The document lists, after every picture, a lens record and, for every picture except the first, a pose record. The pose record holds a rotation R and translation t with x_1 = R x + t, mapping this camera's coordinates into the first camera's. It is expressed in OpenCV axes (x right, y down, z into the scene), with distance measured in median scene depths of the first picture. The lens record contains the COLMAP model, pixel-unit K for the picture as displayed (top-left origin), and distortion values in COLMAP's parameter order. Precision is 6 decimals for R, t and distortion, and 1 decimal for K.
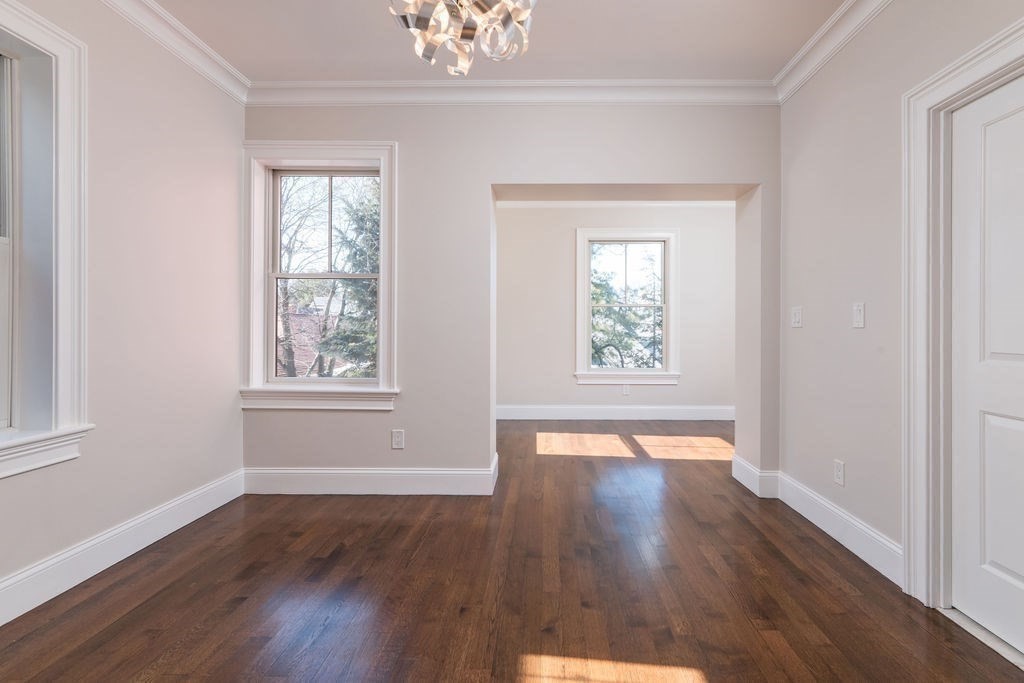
lens RADIAL K [[469.8, 0, 505.1], [0, 469.8, 324.3], [0, 0, 1]] dist [-0.008133, 0.001624]
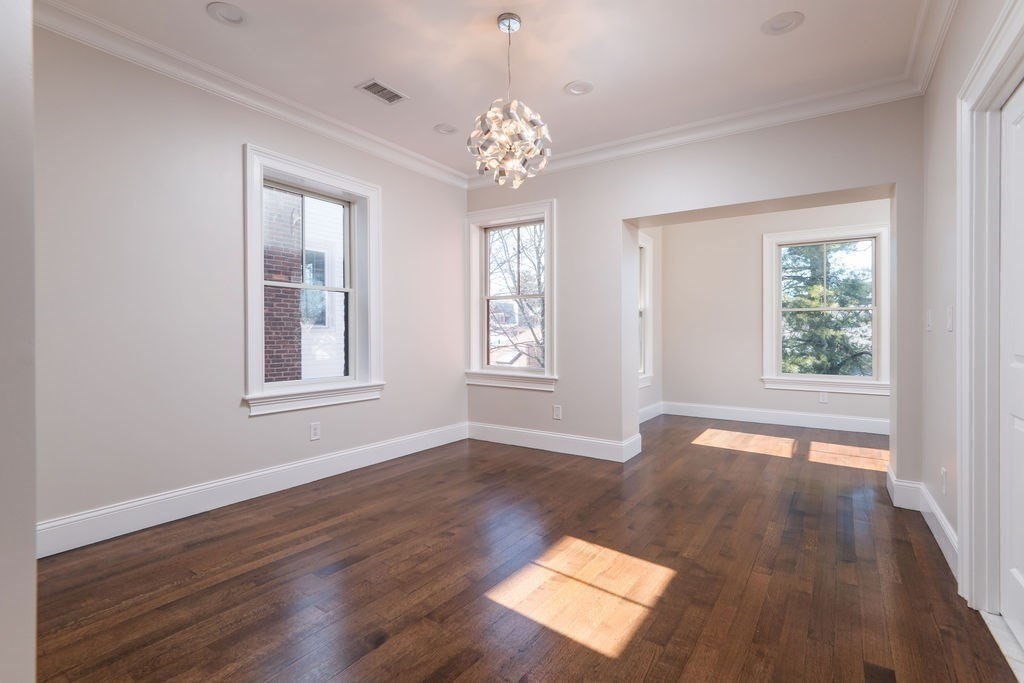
lens RADIAL K [[469.8, 0, 516.5], [0, 469.8, 337.2], [0, 0, 1]] dist [-0.008133, 0.001624]
pose [[0.849680, 0.004277, -0.527282, 0.629335], [0.003739, 0.999893, 0.014137, 0.002179], [0.527286, -0.013983, 0.849573, -0.382424]]
